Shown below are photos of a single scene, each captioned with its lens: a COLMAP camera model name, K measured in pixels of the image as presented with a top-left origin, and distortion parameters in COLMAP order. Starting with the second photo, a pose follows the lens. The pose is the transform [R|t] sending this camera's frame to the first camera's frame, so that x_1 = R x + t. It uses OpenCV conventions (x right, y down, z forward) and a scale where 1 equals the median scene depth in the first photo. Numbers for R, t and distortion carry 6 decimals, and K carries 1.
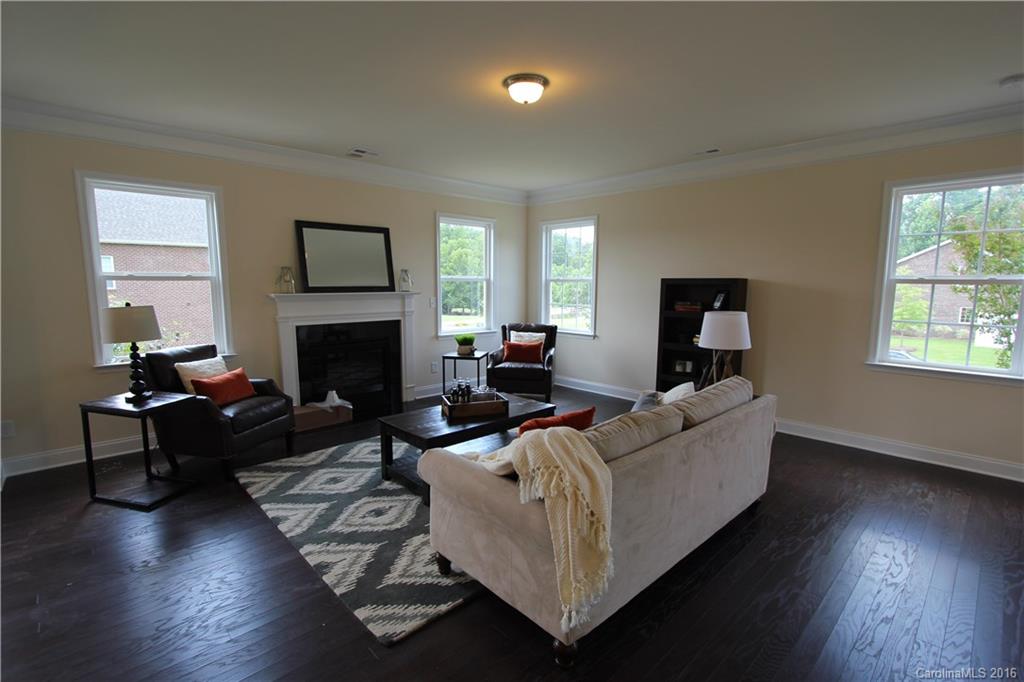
lens RADIAL K [[474.0, 0, 513.7], [0, 474.0, 343.4], [0, 0, 1]] dist [-0.016255, 0.000641]
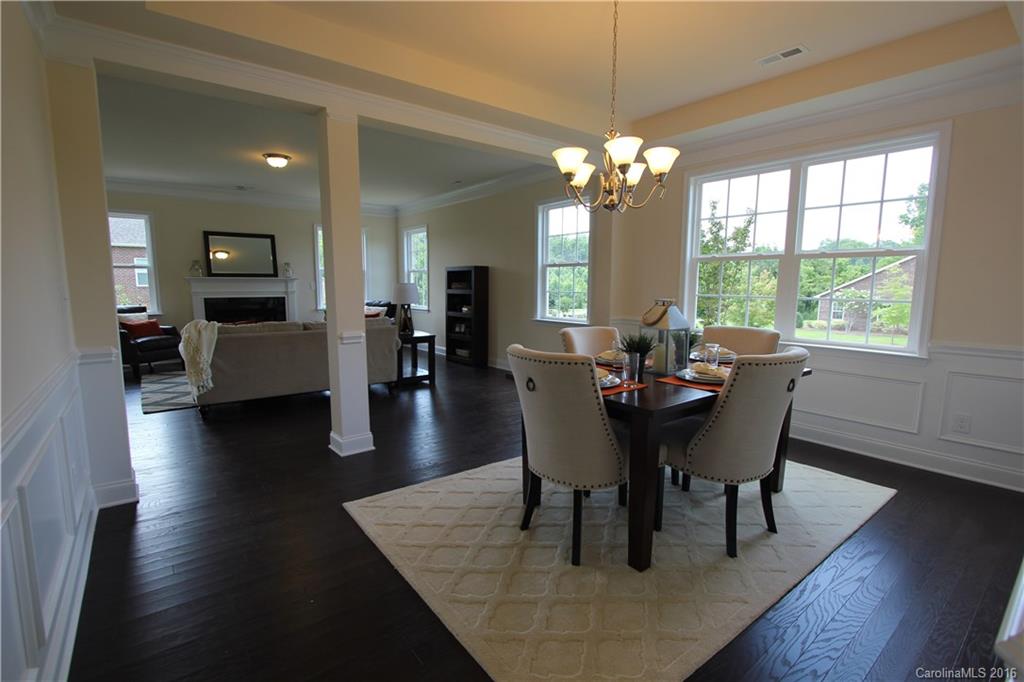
lens RADIAL K [[474.0, 0, 509.3], [0, 474.0, 341.4], [0, 0, 1]] dist [-0.016255, 0.000641]
pose [[0.995958, 0.010849, -0.089160, 0.642547], [-0.011602, 0.999901, -0.007936, 0.100562], [0.089065, 0.008938, 0.995986, -0.435726]]
